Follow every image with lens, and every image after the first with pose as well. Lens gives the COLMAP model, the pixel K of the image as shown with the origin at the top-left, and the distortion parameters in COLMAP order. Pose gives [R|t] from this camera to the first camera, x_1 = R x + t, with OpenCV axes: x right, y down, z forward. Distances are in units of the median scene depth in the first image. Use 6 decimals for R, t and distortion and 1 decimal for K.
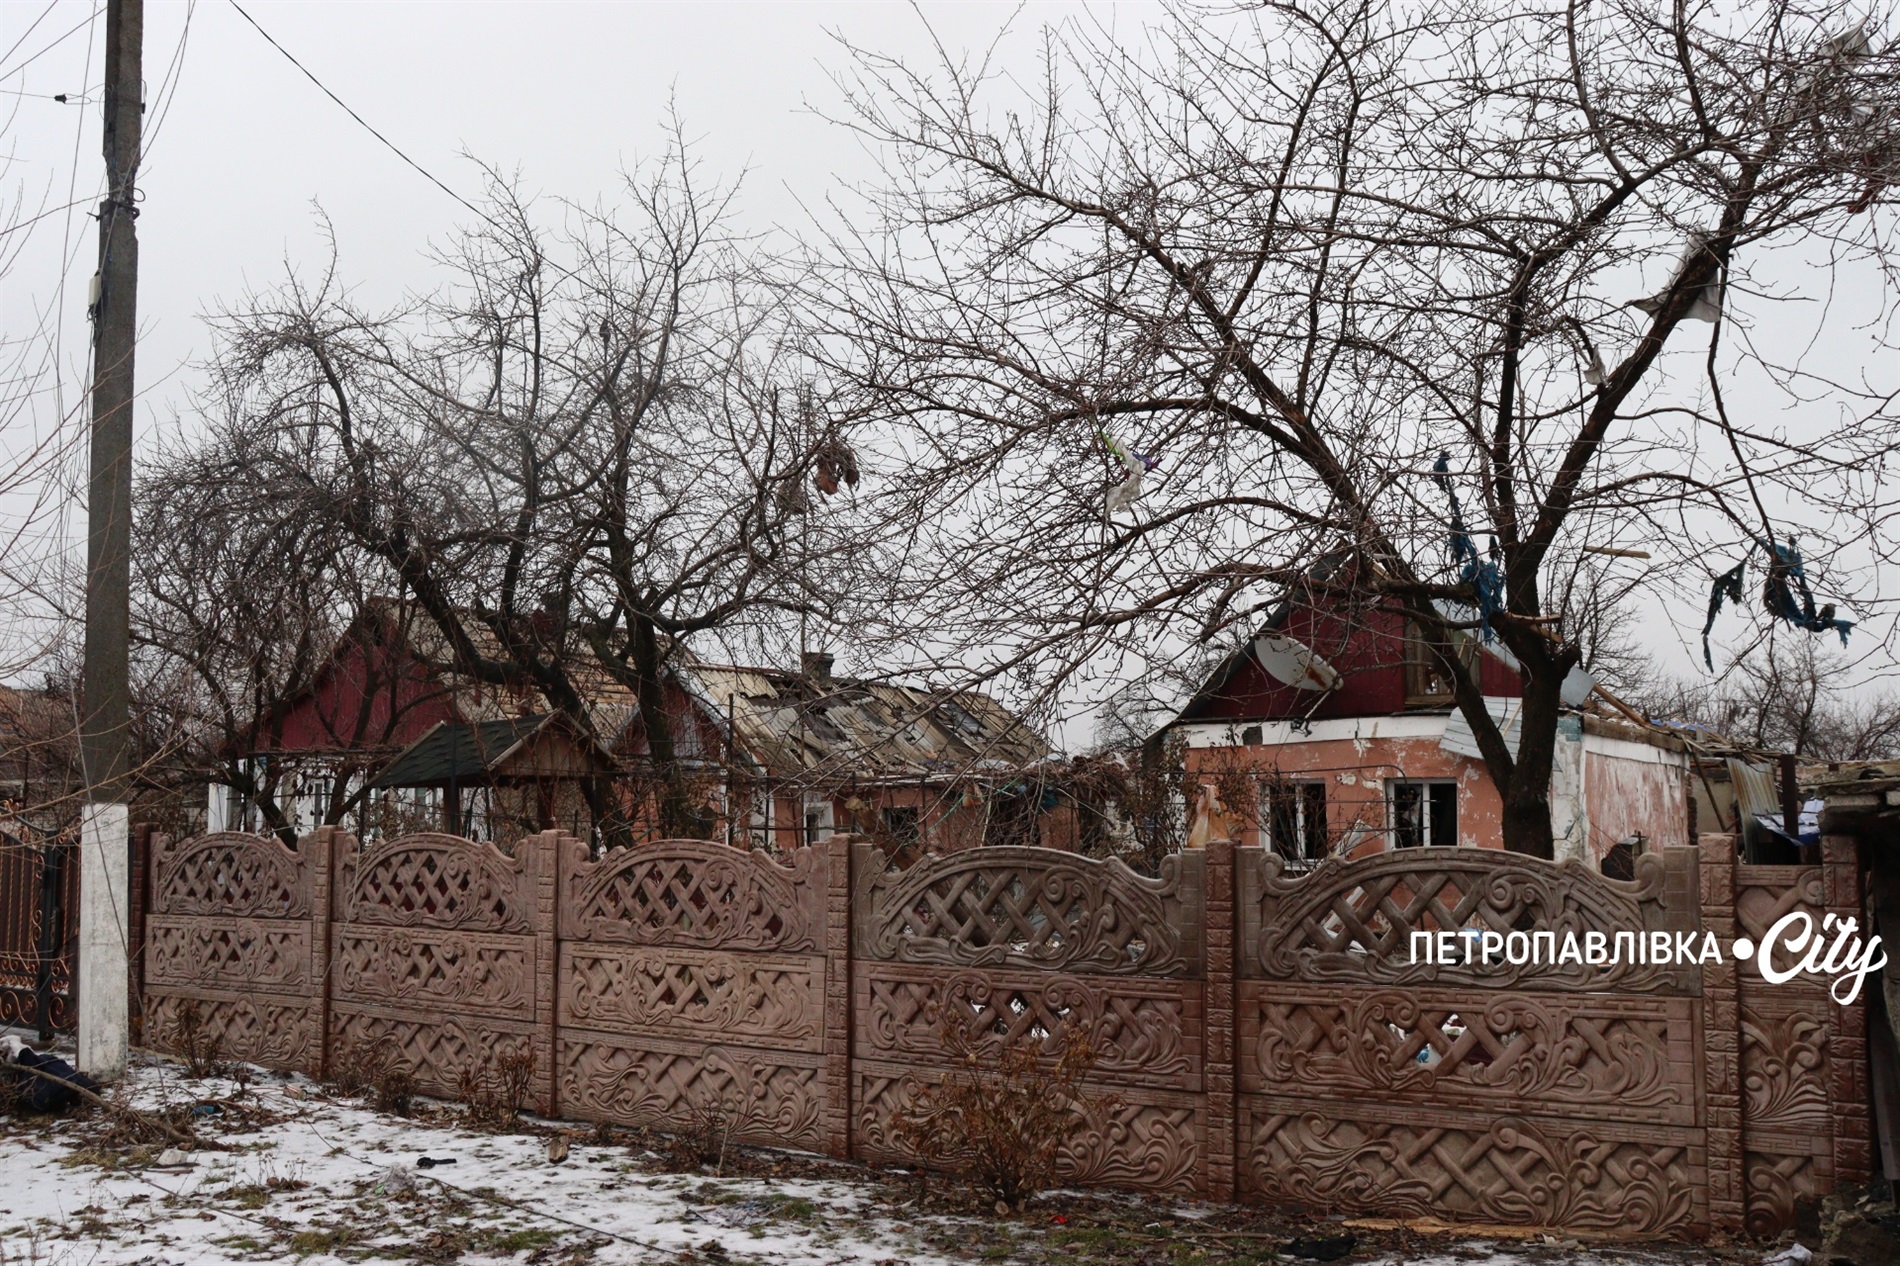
lens RADIAL K [[1858.4, 0, 950.0], [0, 1858.4, 633.0], [0, 0, 1]] dist [-0.146303, 0.104625]
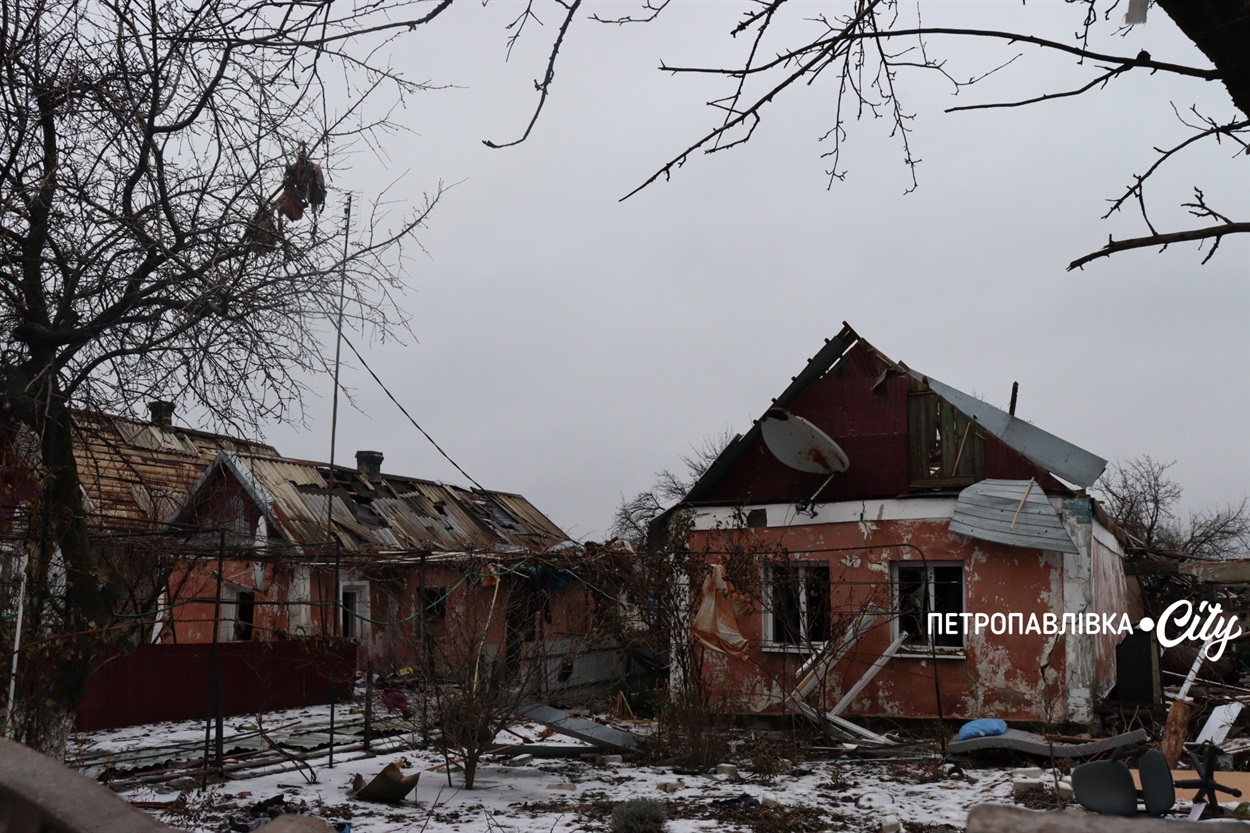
lens RADIAL K [[1222.7, 0, 625.0], [0, 1222.7, 416.5], [0, 0, 1]] dist [-0.146303, 0.104625]
pose [[0.996579, 0.022173, 0.079612, 0.037769], [-0.018059, 0.998482, -0.052036, 0.036197], [-0.080645, 0.050420, 0.995467, 0.342178]]
